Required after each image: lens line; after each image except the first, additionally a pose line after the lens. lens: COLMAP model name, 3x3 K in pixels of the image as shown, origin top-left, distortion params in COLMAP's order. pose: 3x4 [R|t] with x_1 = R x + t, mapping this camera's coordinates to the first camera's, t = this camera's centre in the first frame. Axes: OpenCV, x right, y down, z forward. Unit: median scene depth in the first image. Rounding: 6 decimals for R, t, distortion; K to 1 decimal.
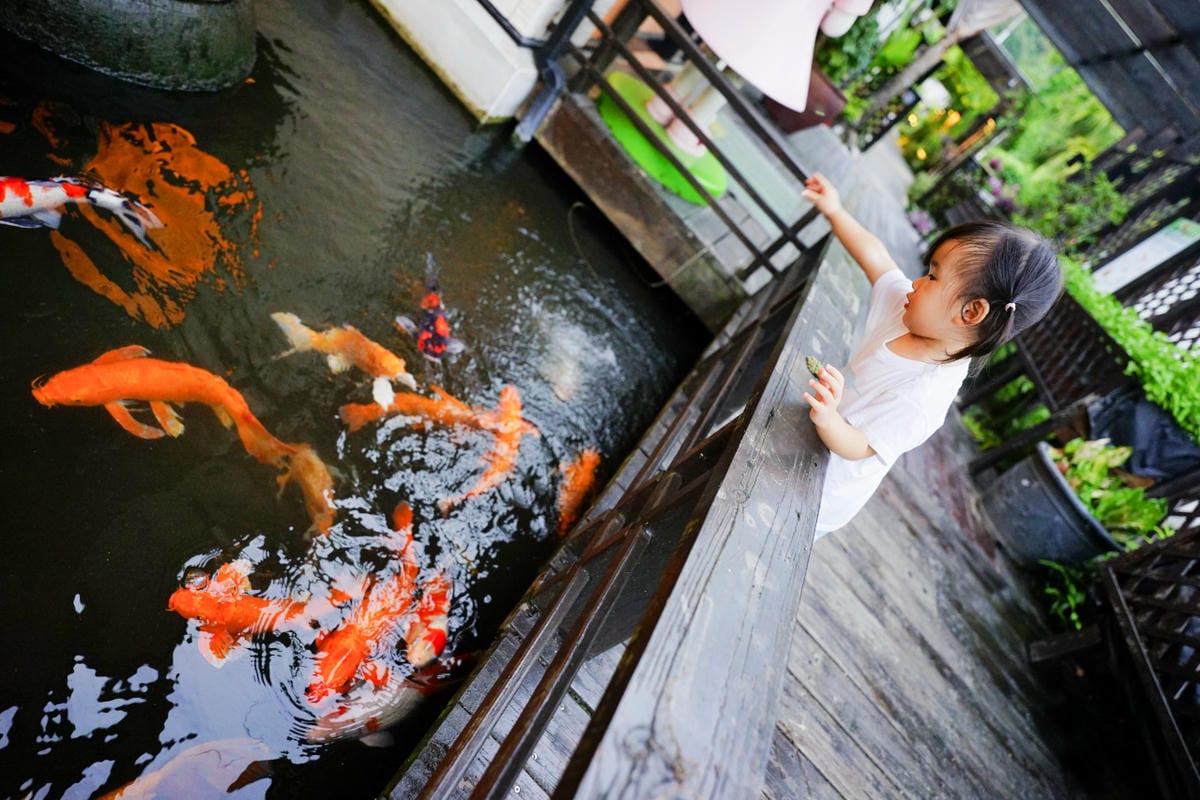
lens RADIAL K [[659.5, 0, 596.6], [0, 659.5, 403.3], [0, 0, 1]] dist [-0.046364, 0.033486]
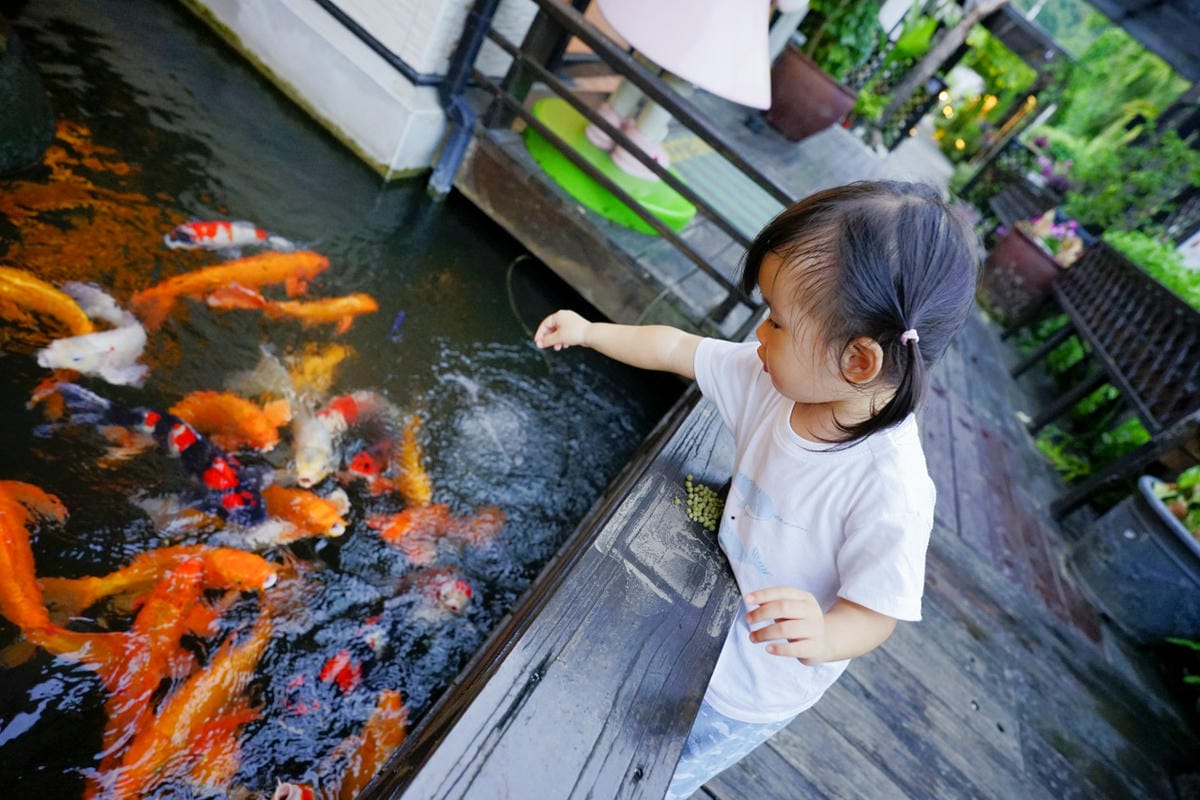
lens RADIAL K [[659.5, 0, 596.6], [0, 659.5, 403.3], [0, 0, 1]] dist [-0.046364, 0.033486]
pose [[0.989326, -0.113337, -0.091592, 0.097770], [0.107993, 0.992257, -0.061356, -0.038850], [0.097837, 0.050810, 0.993905, 0.133231]]
